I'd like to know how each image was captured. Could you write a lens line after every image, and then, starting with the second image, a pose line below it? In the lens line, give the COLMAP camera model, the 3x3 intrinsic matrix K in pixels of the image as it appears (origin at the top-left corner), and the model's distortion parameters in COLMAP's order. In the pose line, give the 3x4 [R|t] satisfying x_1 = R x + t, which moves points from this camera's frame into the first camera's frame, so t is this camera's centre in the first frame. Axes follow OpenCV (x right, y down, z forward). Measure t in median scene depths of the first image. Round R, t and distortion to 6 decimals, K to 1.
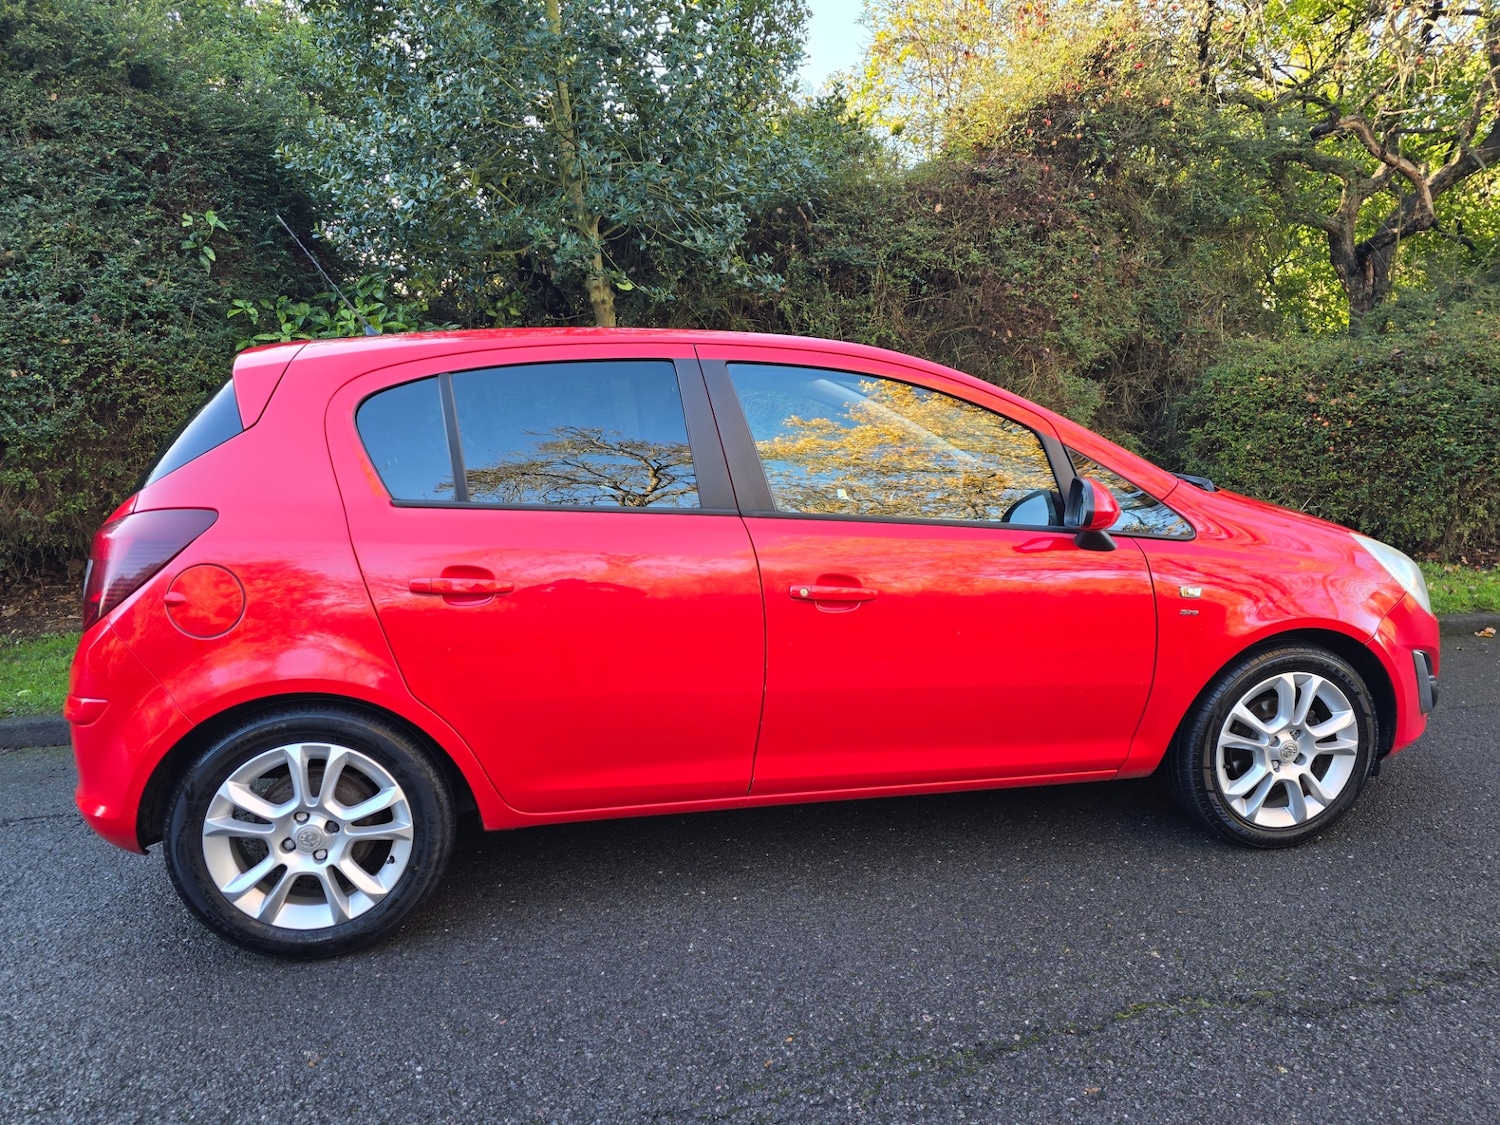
lens RADIAL K [[1003.0, 0, 753.9], [0, 1003.0, 571.9], [0, 0, 1]] dist [0.052446, -0.039797]
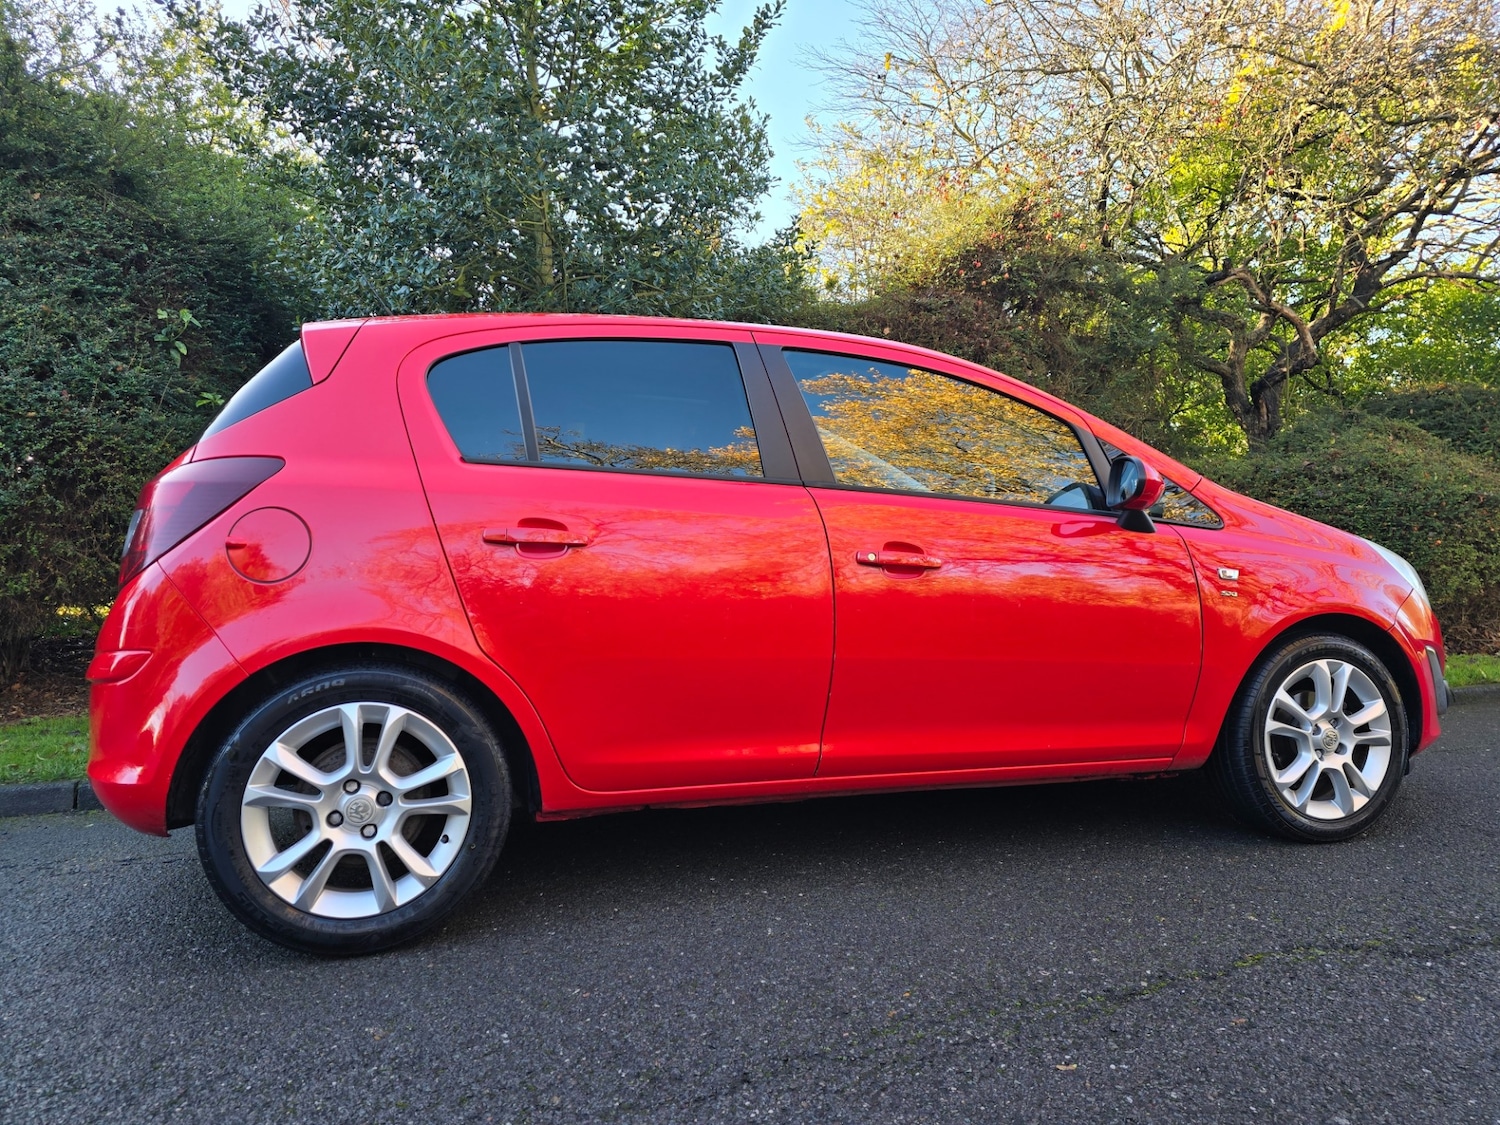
lens RADIAL K [[1002.9, 0, 746.8], [0, 1002.9, 561.9], [0, 0, 1]] dist [0.051736, -0.040591]
pose [[0.995906, -0.001547, 0.090385, -0.080688], [0.018672, 0.981813, -0.188932, 0.103747], [-0.088449, 0.189846, 0.977822, 0.016433]]
